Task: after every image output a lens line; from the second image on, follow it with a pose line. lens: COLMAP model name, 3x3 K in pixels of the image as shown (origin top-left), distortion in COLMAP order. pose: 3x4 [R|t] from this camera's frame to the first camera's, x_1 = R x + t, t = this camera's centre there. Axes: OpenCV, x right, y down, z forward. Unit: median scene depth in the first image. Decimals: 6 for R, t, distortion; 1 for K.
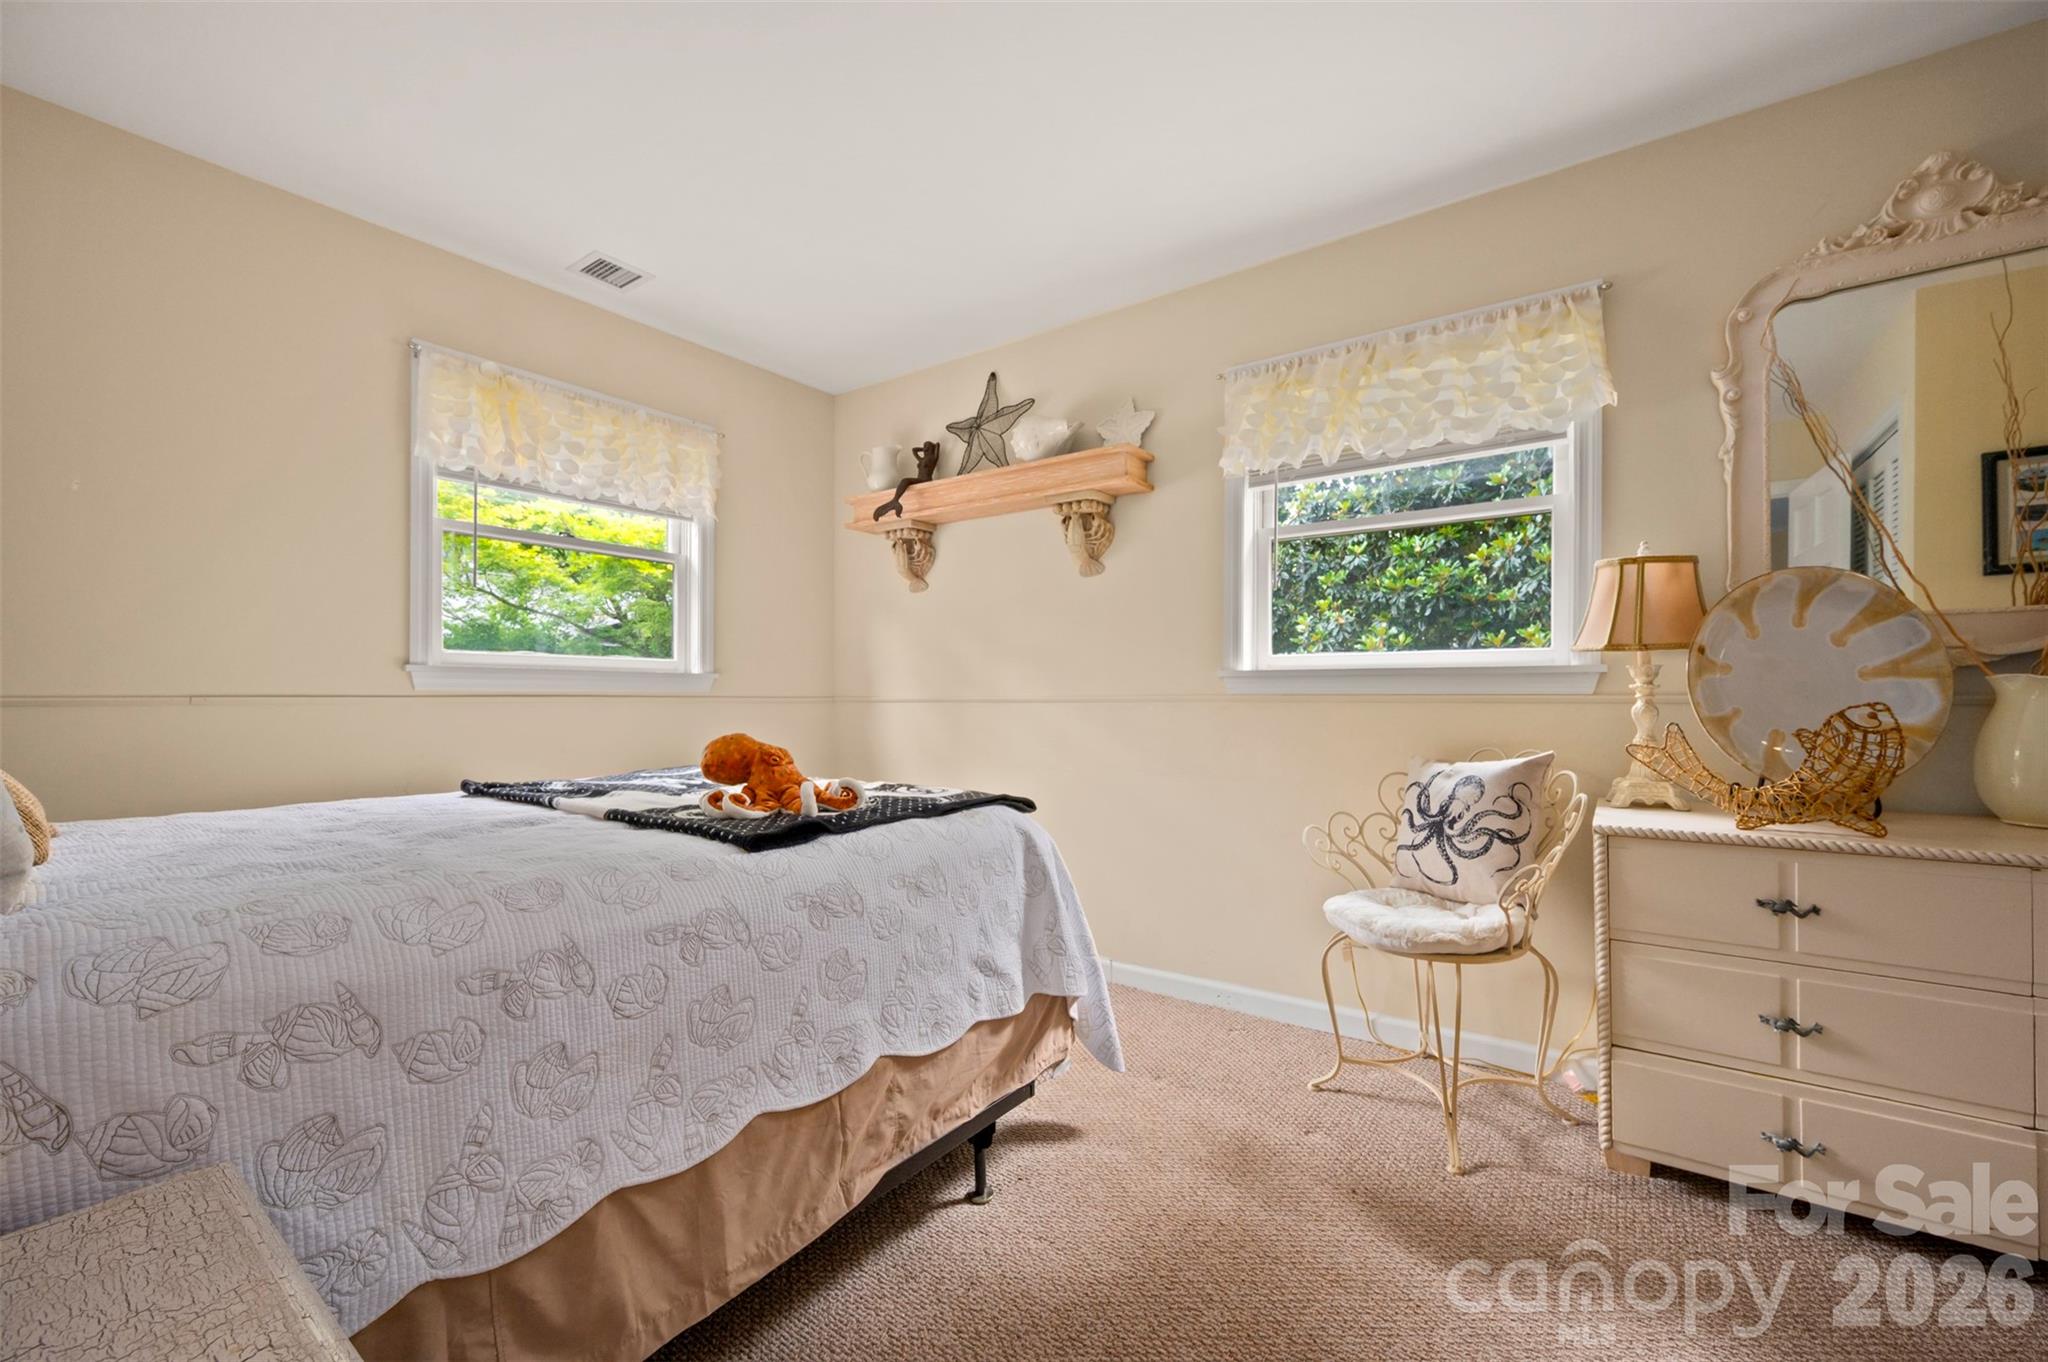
lens RADIAL K [[832.6, 0, 1027.1], [0, 832.6, 699.4], [0, 0, 1]] dist [0.003507, 0.000128]
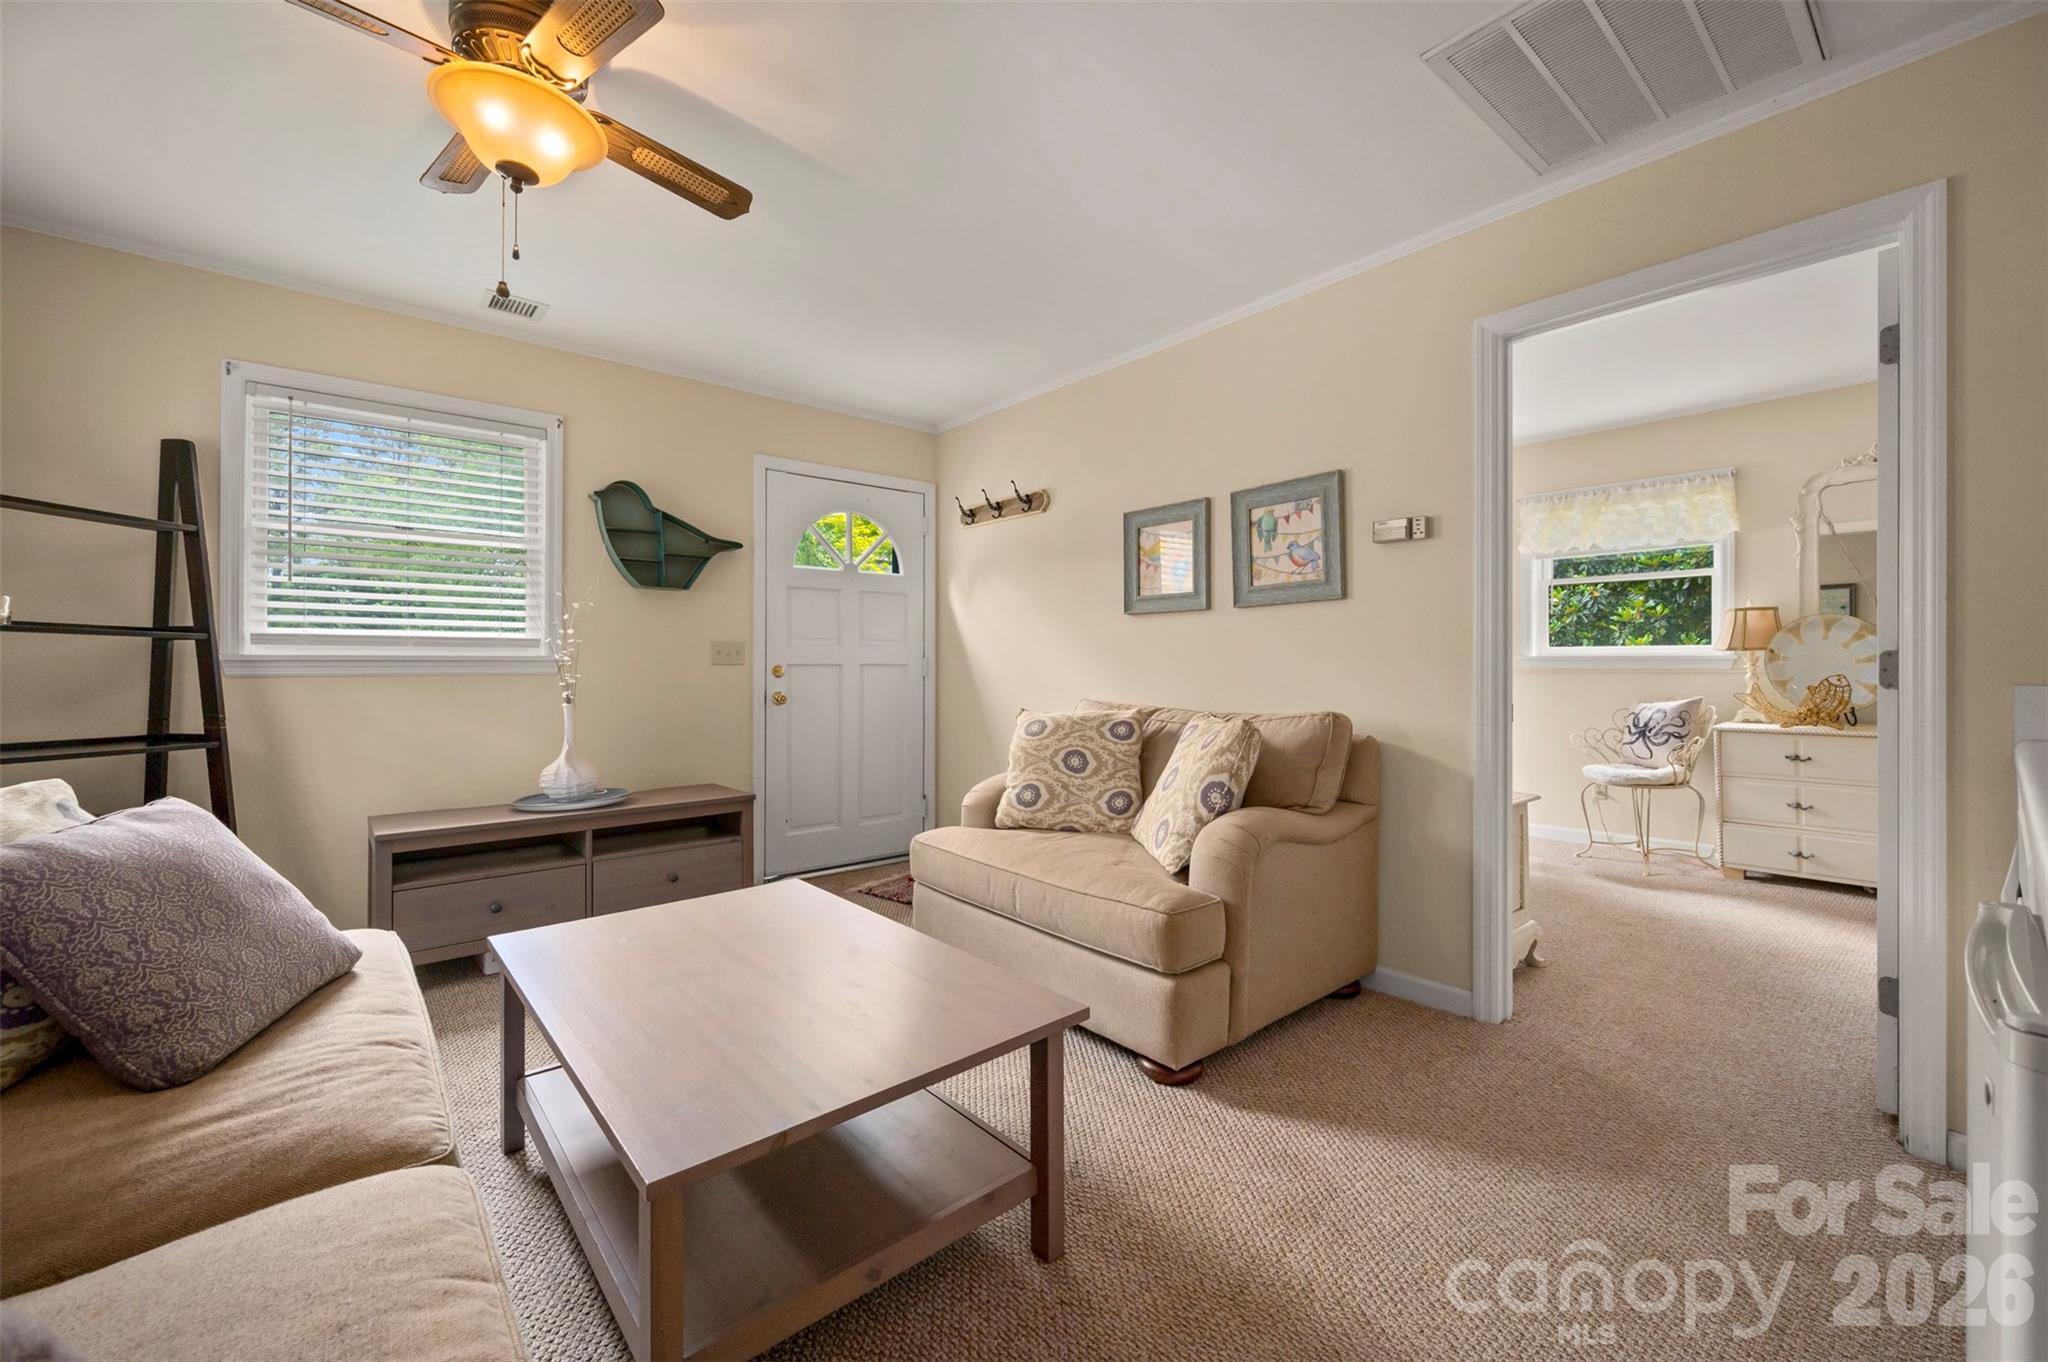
lens RADIAL K [[832.6, 0, 1021.6], [0, 832.6, 661.1], [0, 0, 1]] dist [0.003507, 0.000128]
pose [[0.970040, -0.005054, -0.242894, -0.529052], [0.003968, 0.999980, -0.004958, -0.024864], [0.242915, 0.003845, 0.970040, -1.457000]]
